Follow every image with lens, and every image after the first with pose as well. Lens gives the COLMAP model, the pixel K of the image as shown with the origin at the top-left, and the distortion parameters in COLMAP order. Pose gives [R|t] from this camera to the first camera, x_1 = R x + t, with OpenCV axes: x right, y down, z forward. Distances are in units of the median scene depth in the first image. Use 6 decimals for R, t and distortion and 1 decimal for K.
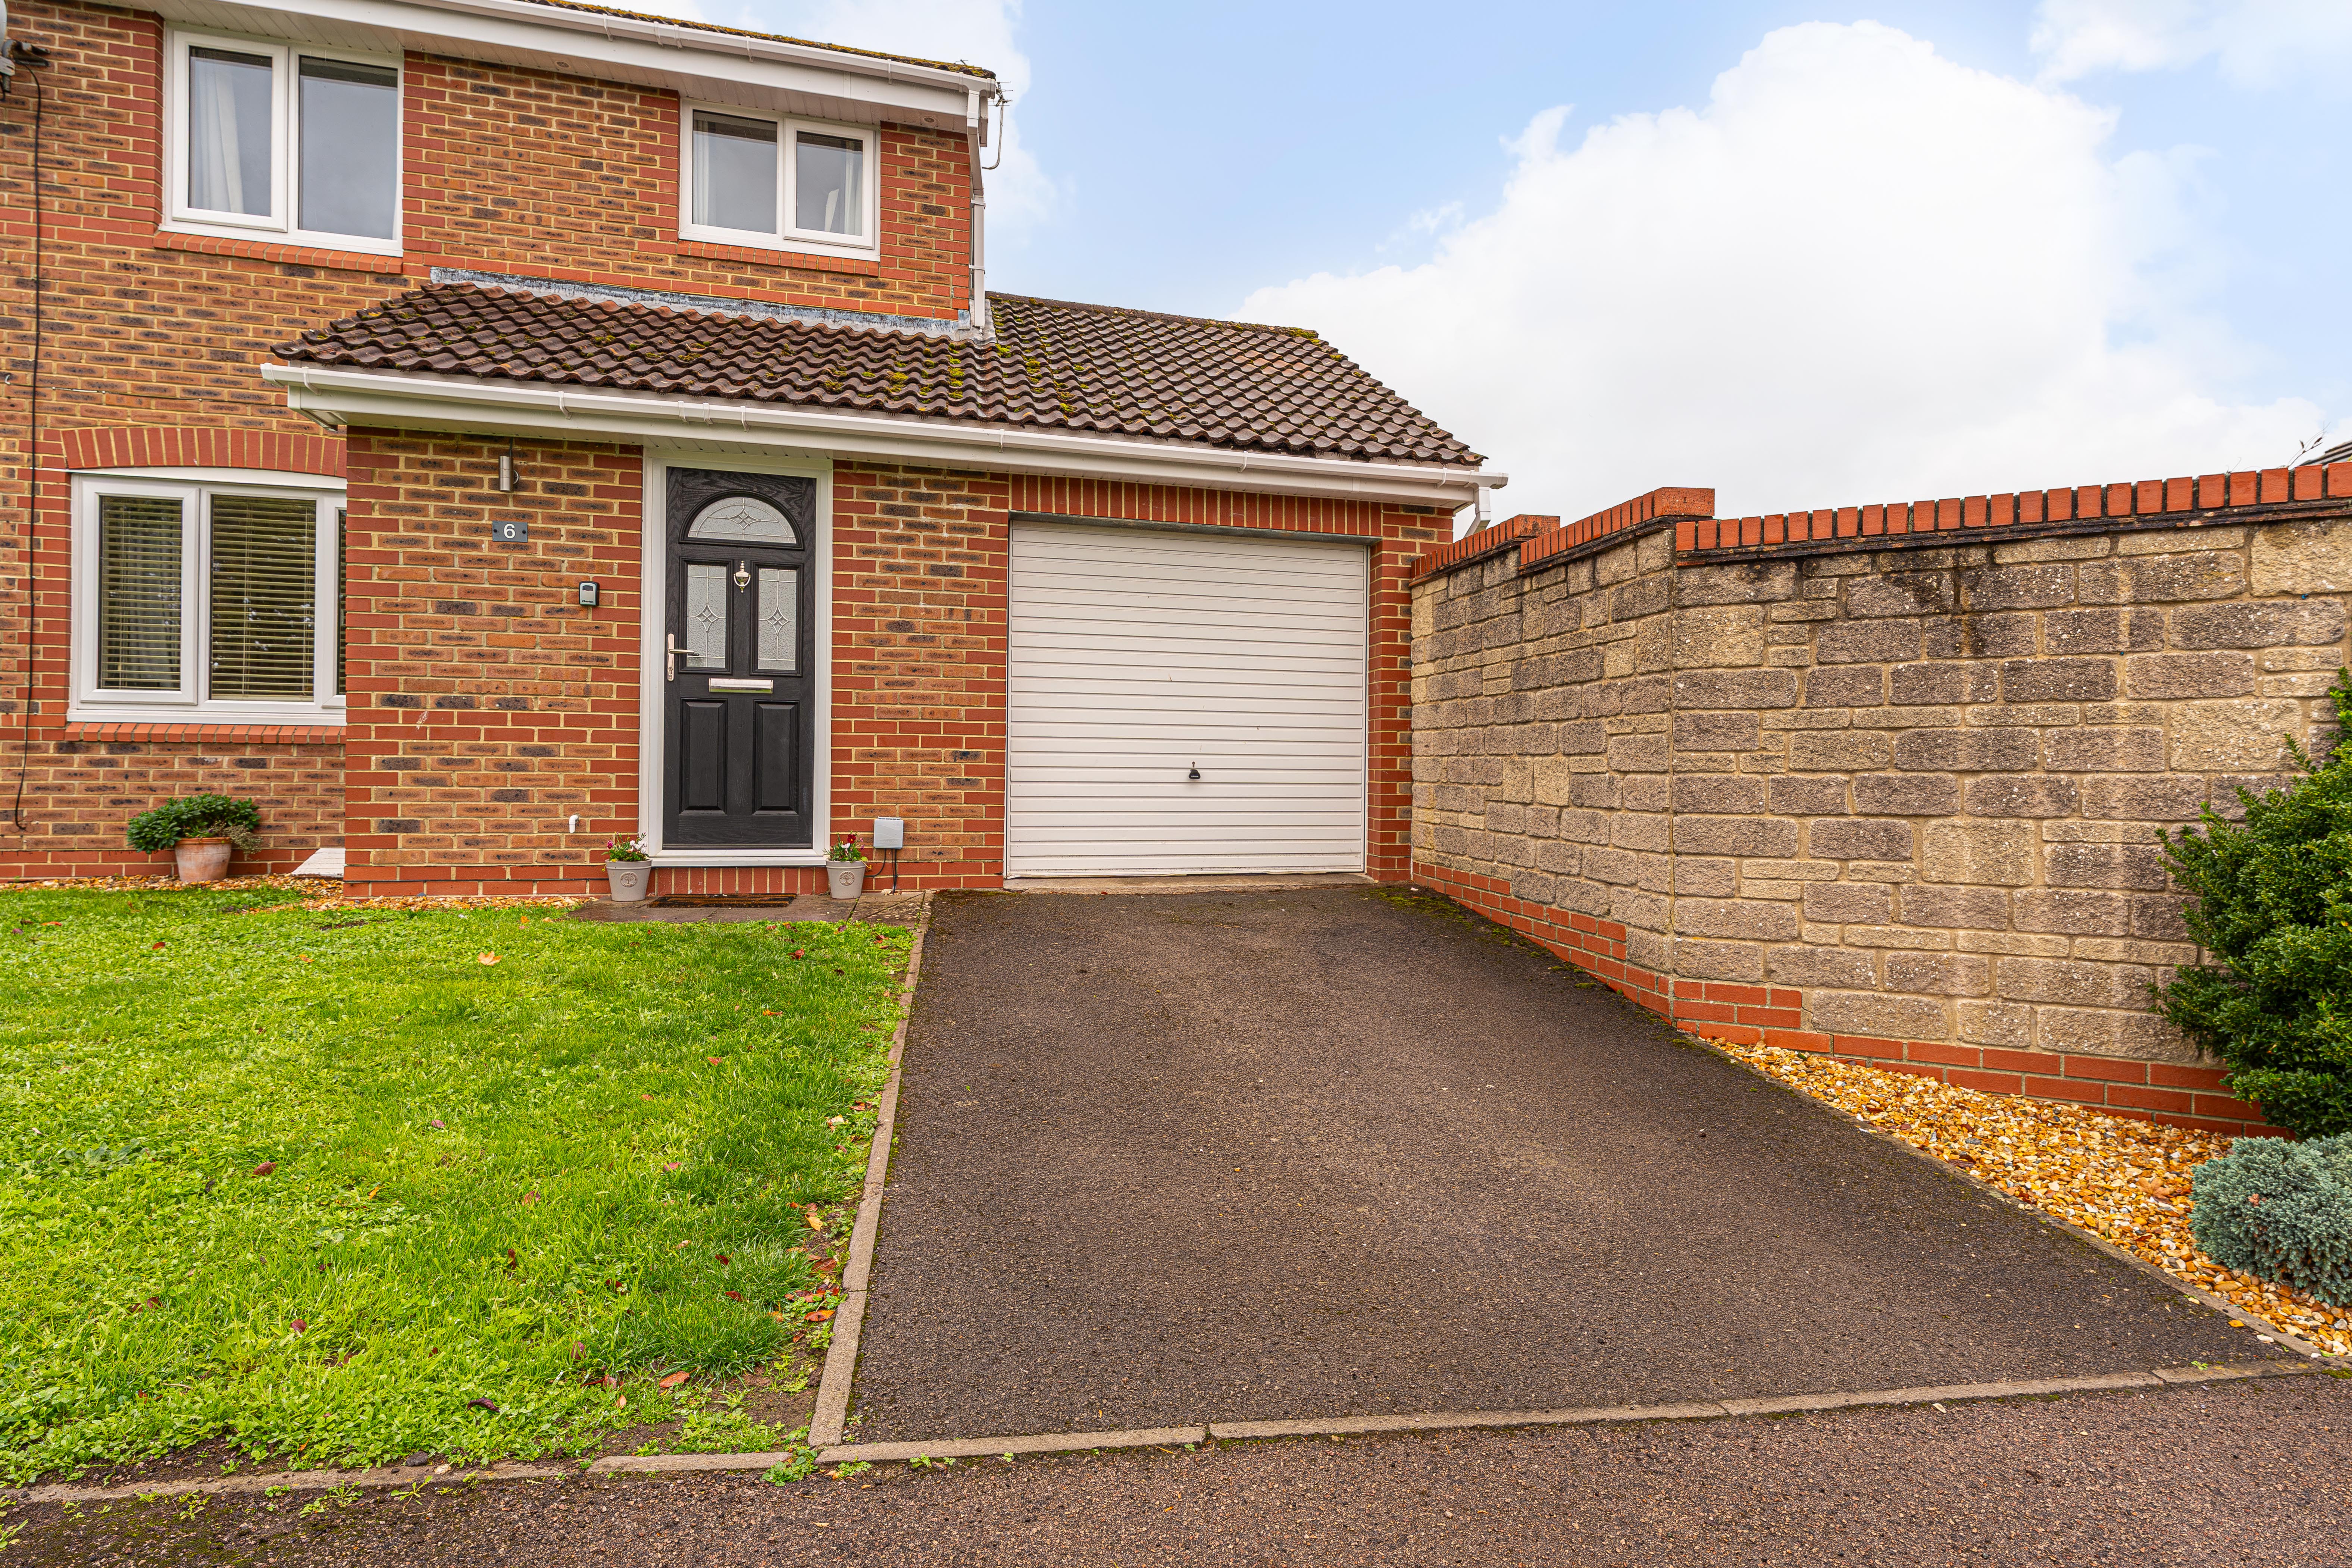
lens RADIAL K [[1106.2, 0, 1176.0], [0, 1106.2, 784.0], [0, 0, 1]] dist [-0.002475, 0.000582]
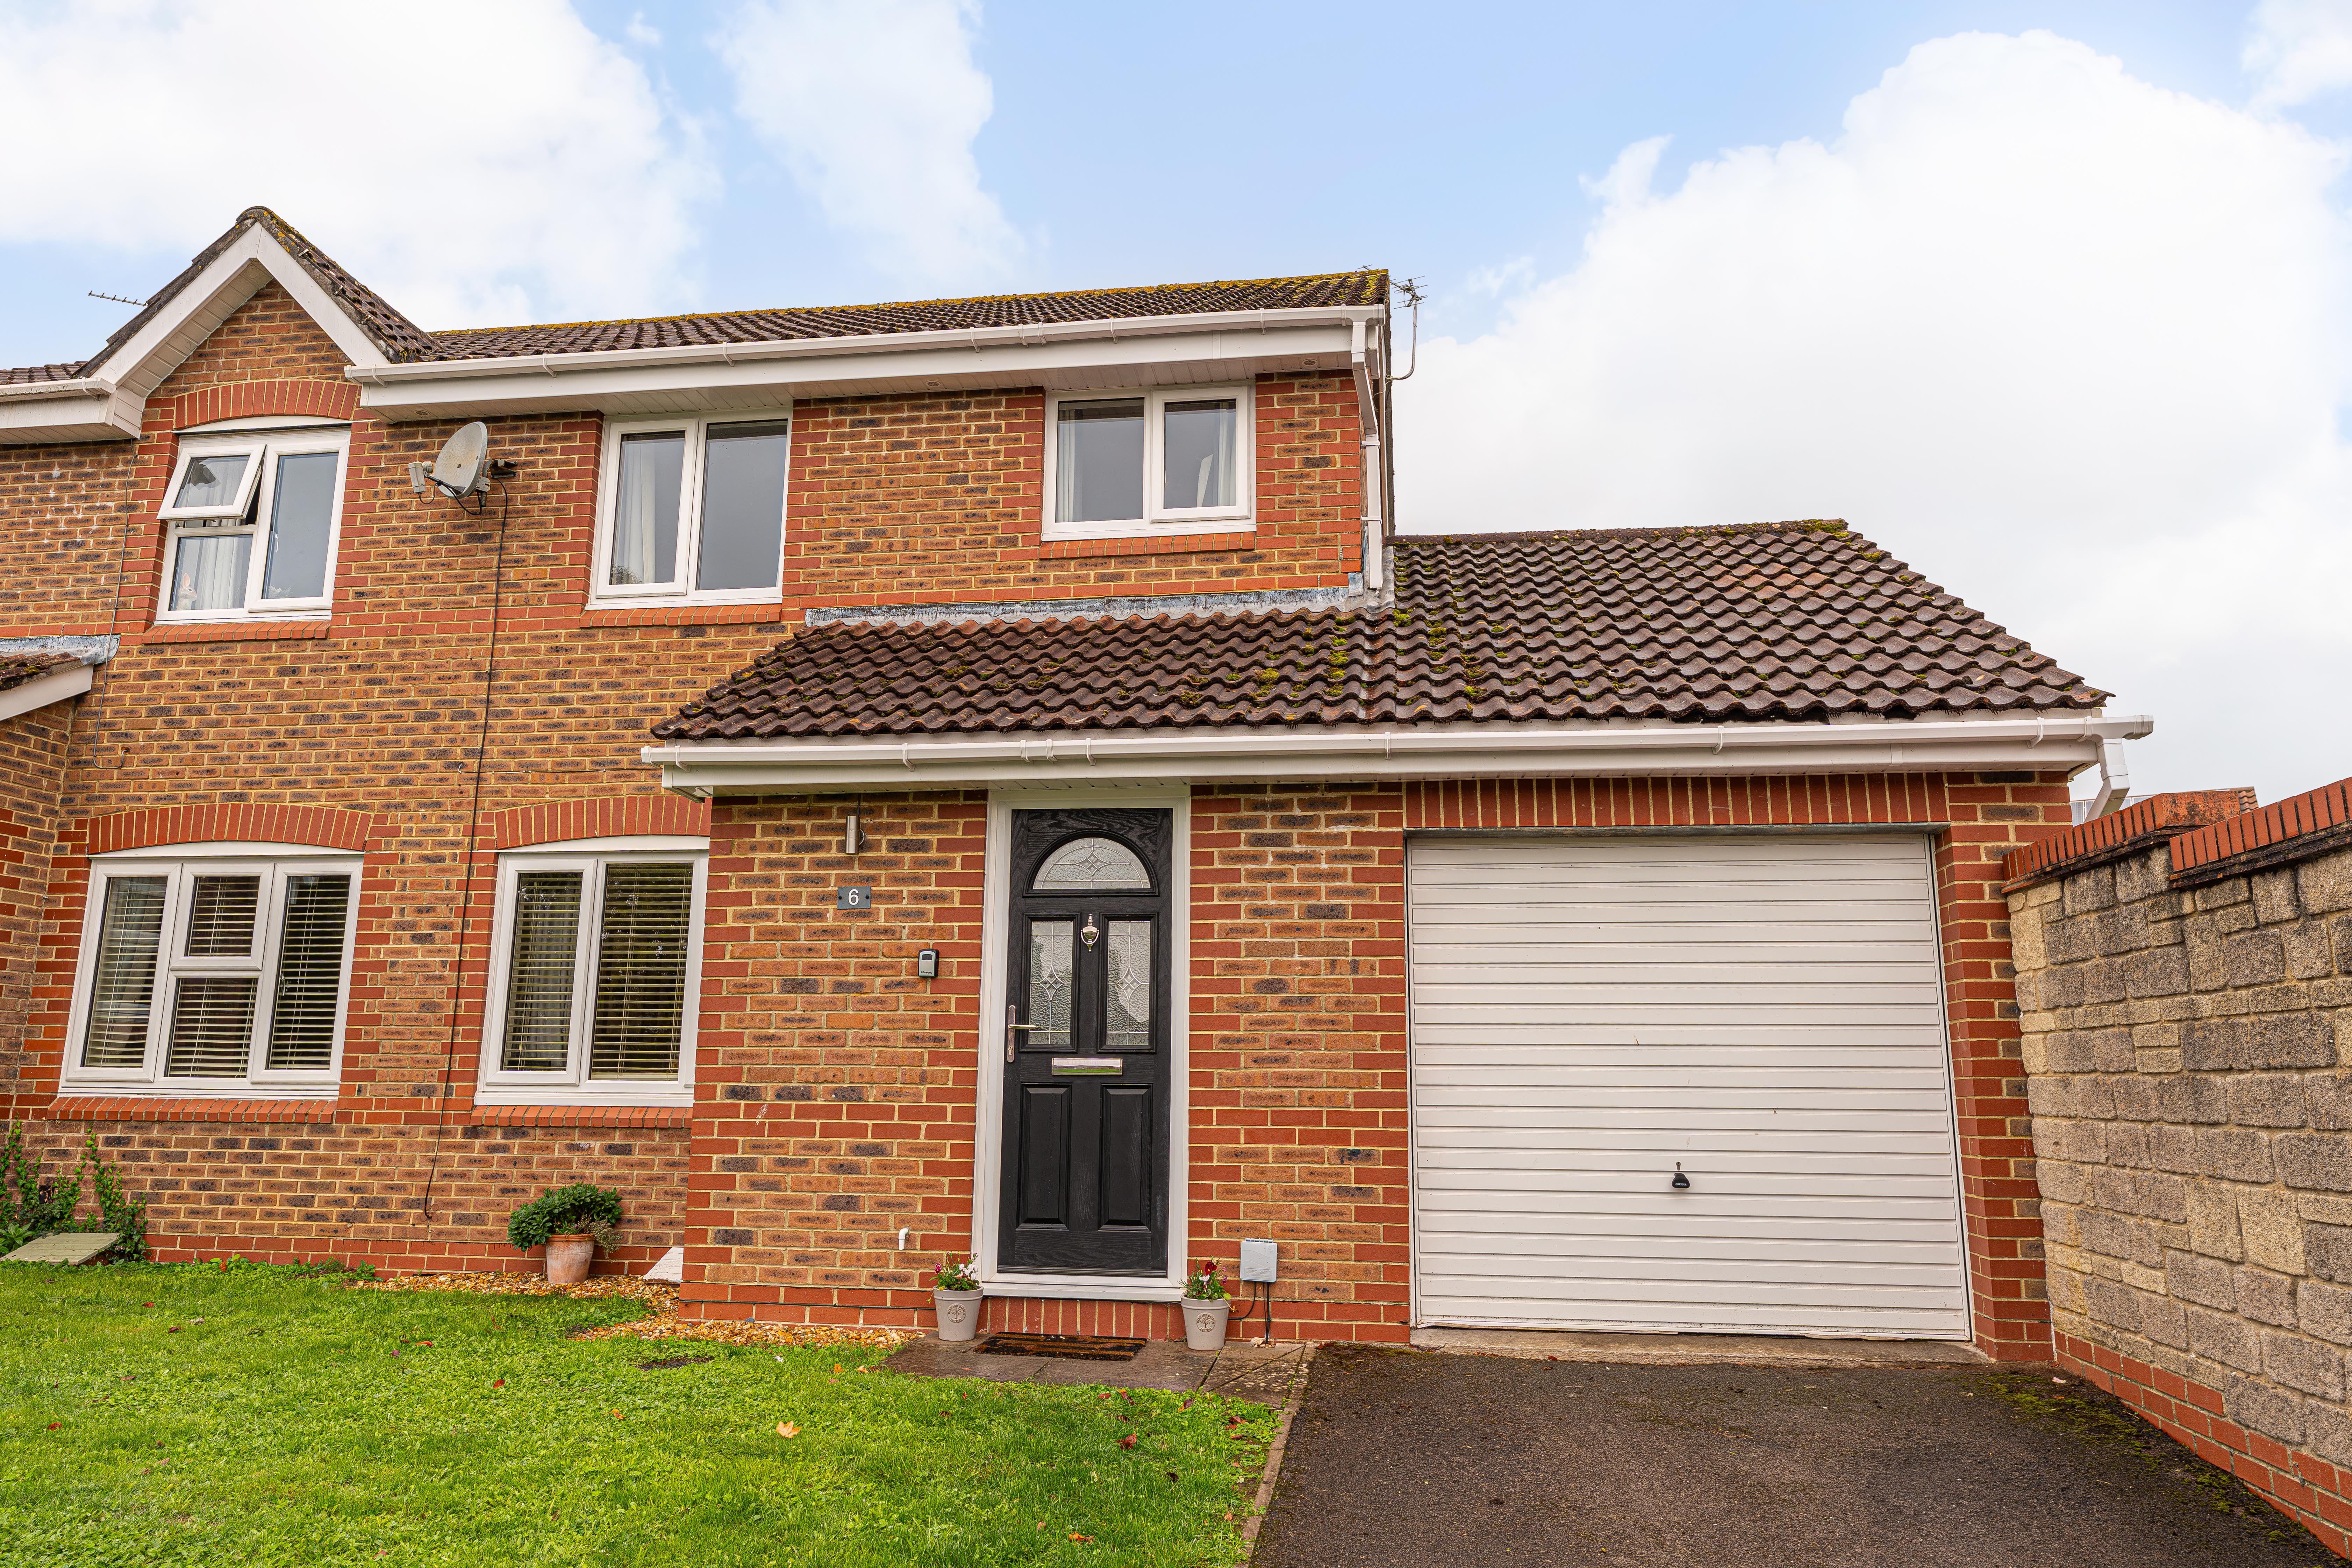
lens RADIAL K [[1470.2, 0, 1176.0], [0, 1470.2, 784.0], [0, 0, 1]] dist [0.001075, 0.000648]
pose [[0.925779, -0.079596, -0.369592, 0.087862], [0.007994, 0.981489, -0.191353, -0.082354], [0.377981, 0.174196, 0.909278, -0.009460]]
